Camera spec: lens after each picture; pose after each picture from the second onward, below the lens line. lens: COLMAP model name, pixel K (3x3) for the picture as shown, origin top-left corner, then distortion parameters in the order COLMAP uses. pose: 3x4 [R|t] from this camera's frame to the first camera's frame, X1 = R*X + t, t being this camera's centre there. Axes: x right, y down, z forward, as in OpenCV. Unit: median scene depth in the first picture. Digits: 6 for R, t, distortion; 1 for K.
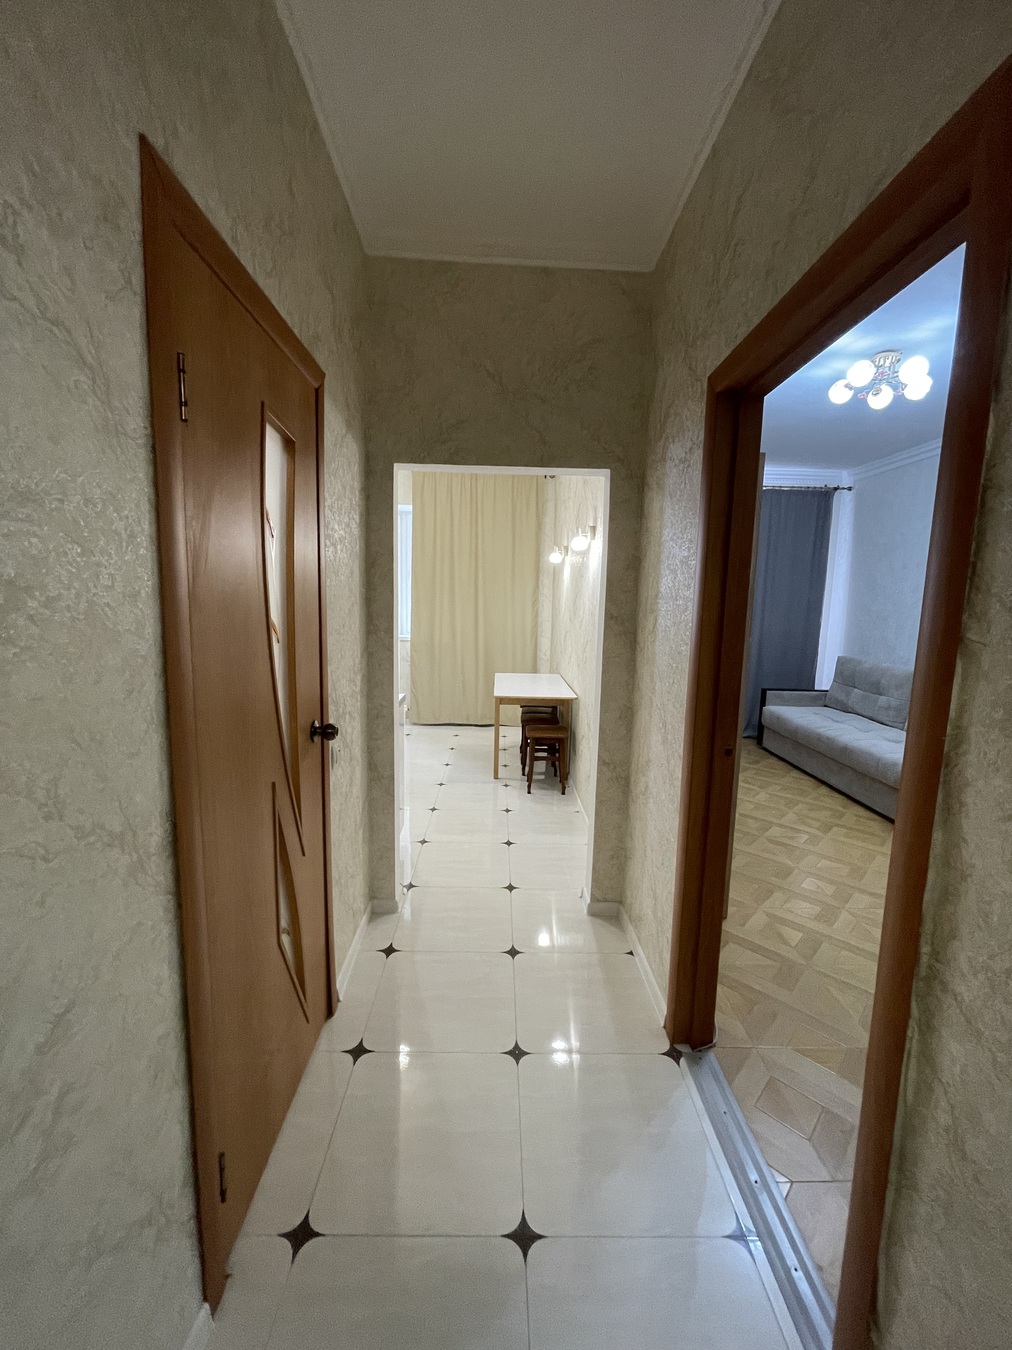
lens RADIAL K [[548.1, 0, 506.9], [0, 548.1, 672.3], [0, 0, 1]] dist [-0.004976, 0.000740]
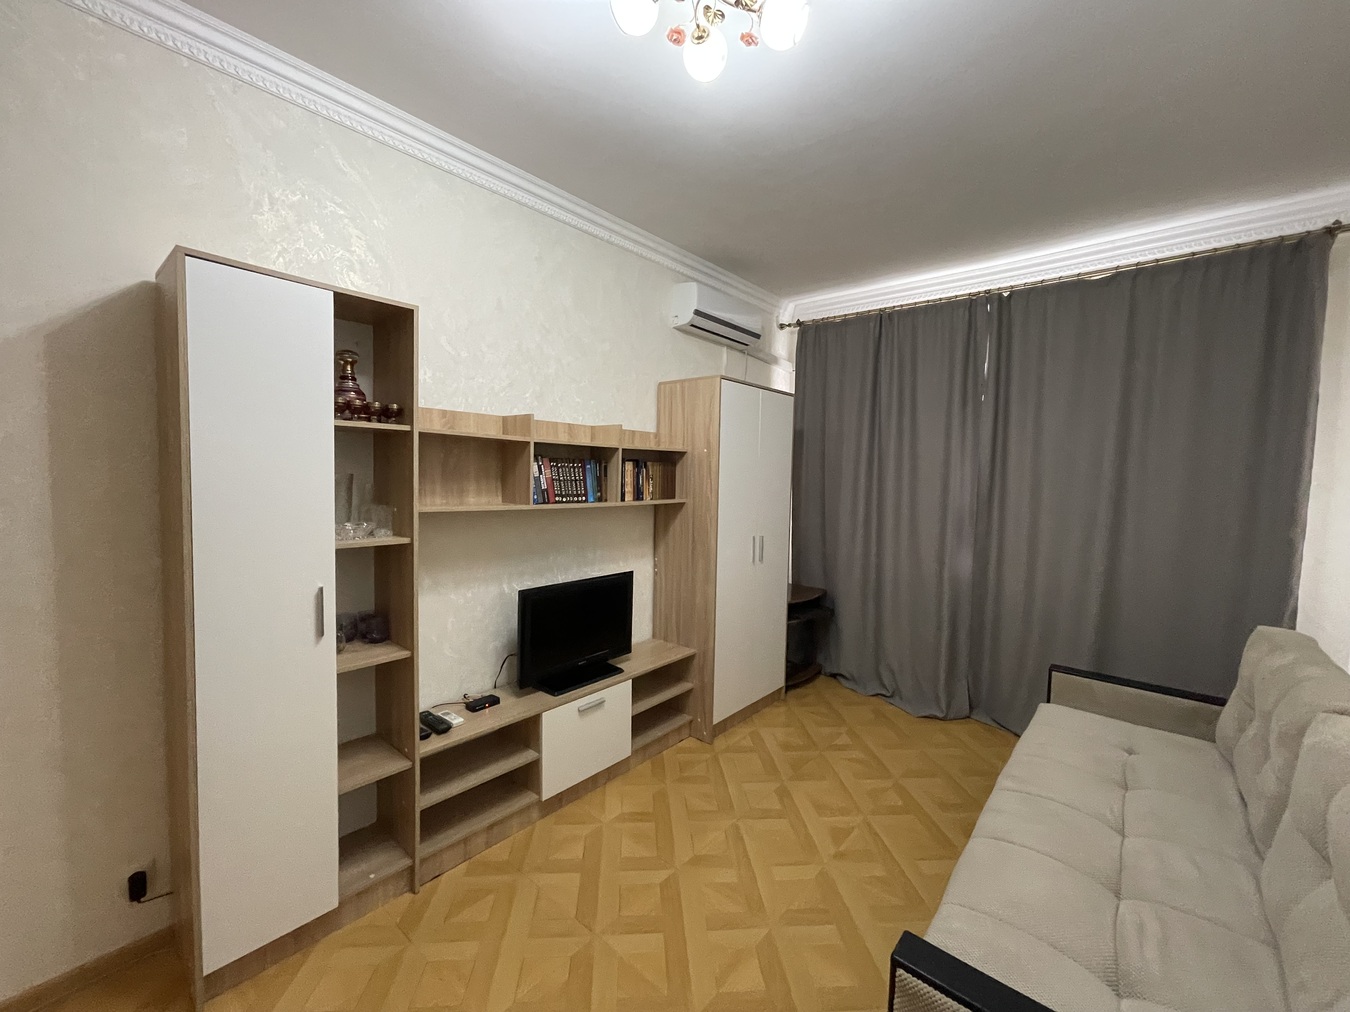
lens RADIAL K [[548.1, 0, 675.1], [0, 548.1, 502.9], [0, 0, 1]] dist [-0.004976, 0.000740]
pose [[0.746625, 0.027984, -0.664656, 0.698804], [-0.095778, 0.993227, -0.065772, -0.065692], [0.658314, 0.112767, 0.744248, 0.509305]]
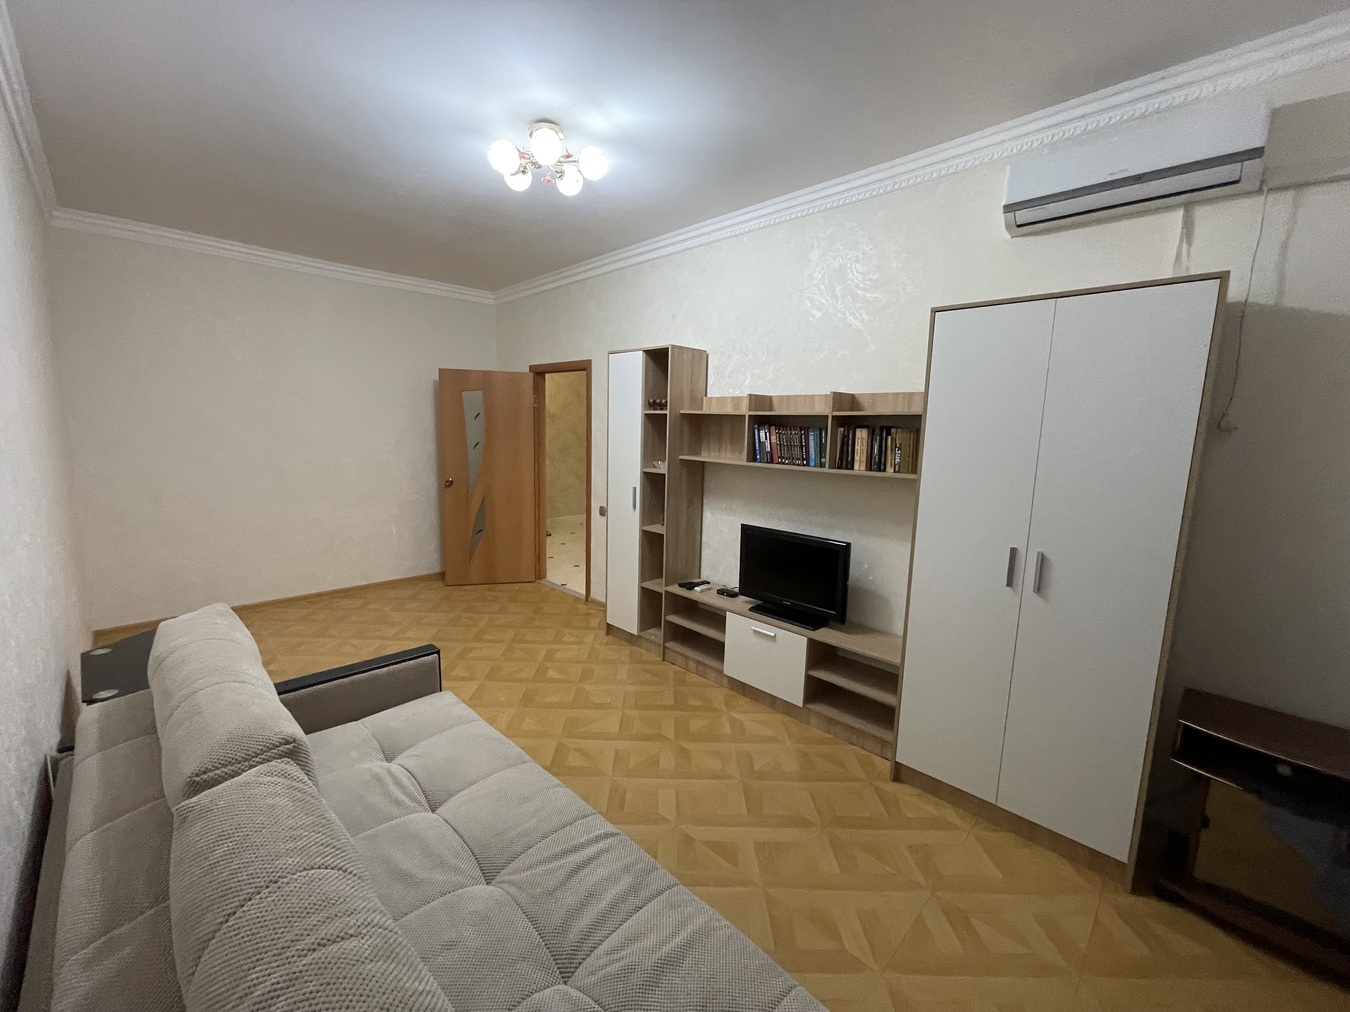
lens RADIAL K [[548.1, 0, 669.7], [0, 548.1, 503.7], [0, 0, 1]] dist [-0.004976, 0.000740]
pose [[-0.718342, 0.057632, -0.693298, 0.817333], [-0.137098, 0.965293, 0.222292, -0.183370], [0.682047, 0.254731, -0.685510, 1.286070]]
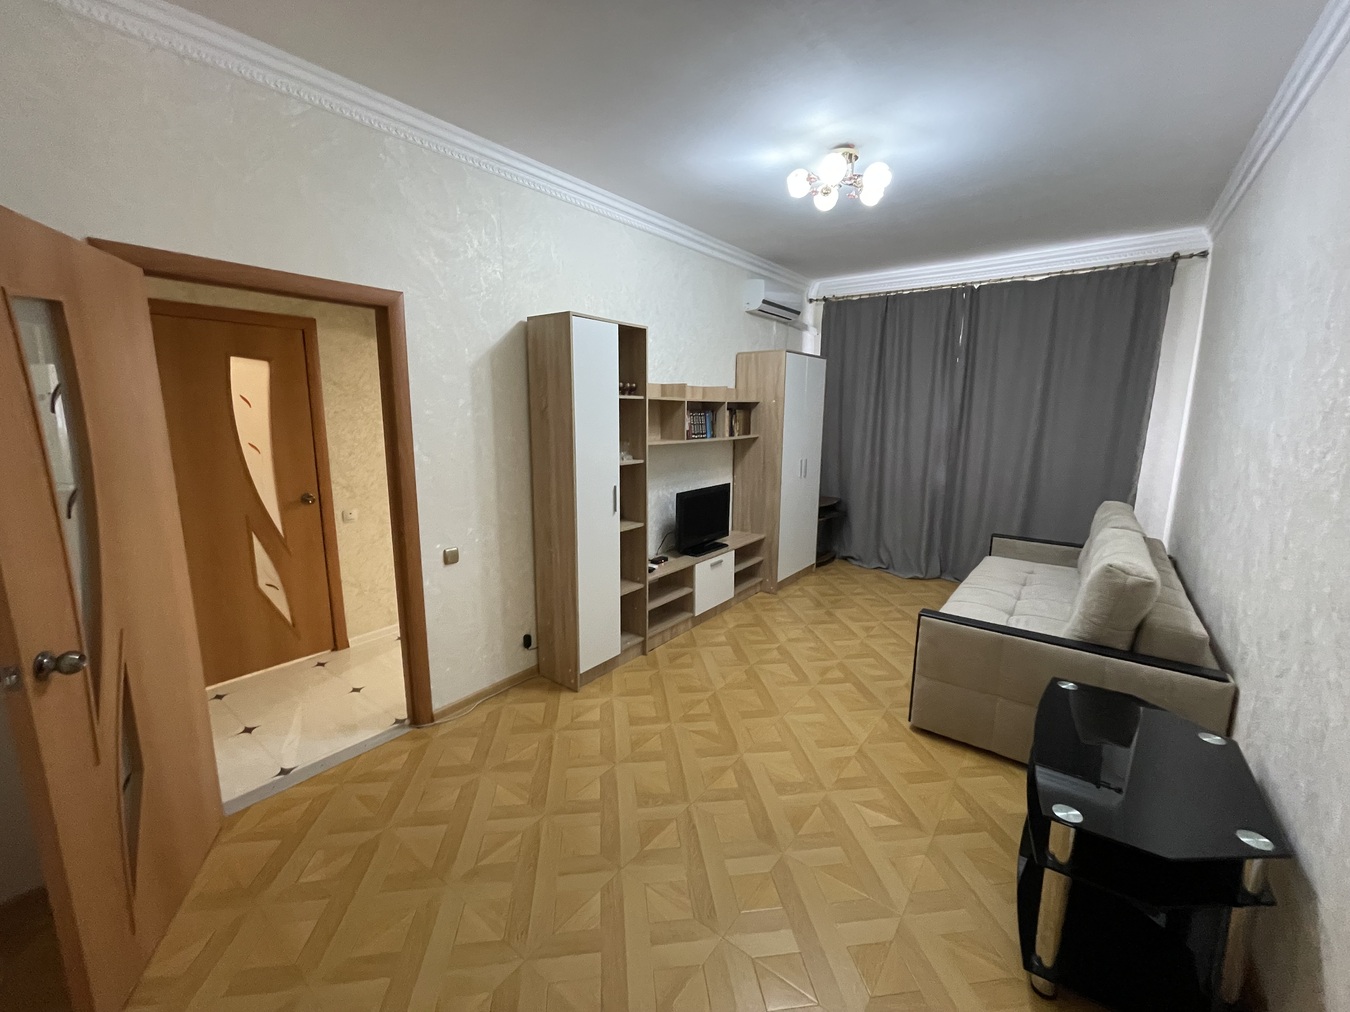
lens RADIAL K [[548.1, 0, 674.8], [0, 548.1, 505.1], [0, 0, 1]] dist [-0.004976, 0.000740]
pose [[0.781626, 0.089772, -0.617253, 0.772866], [-0.073066, 0.995954, 0.052325, -0.025806], [0.619453, 0.004201, 0.785023, 0.108836]]
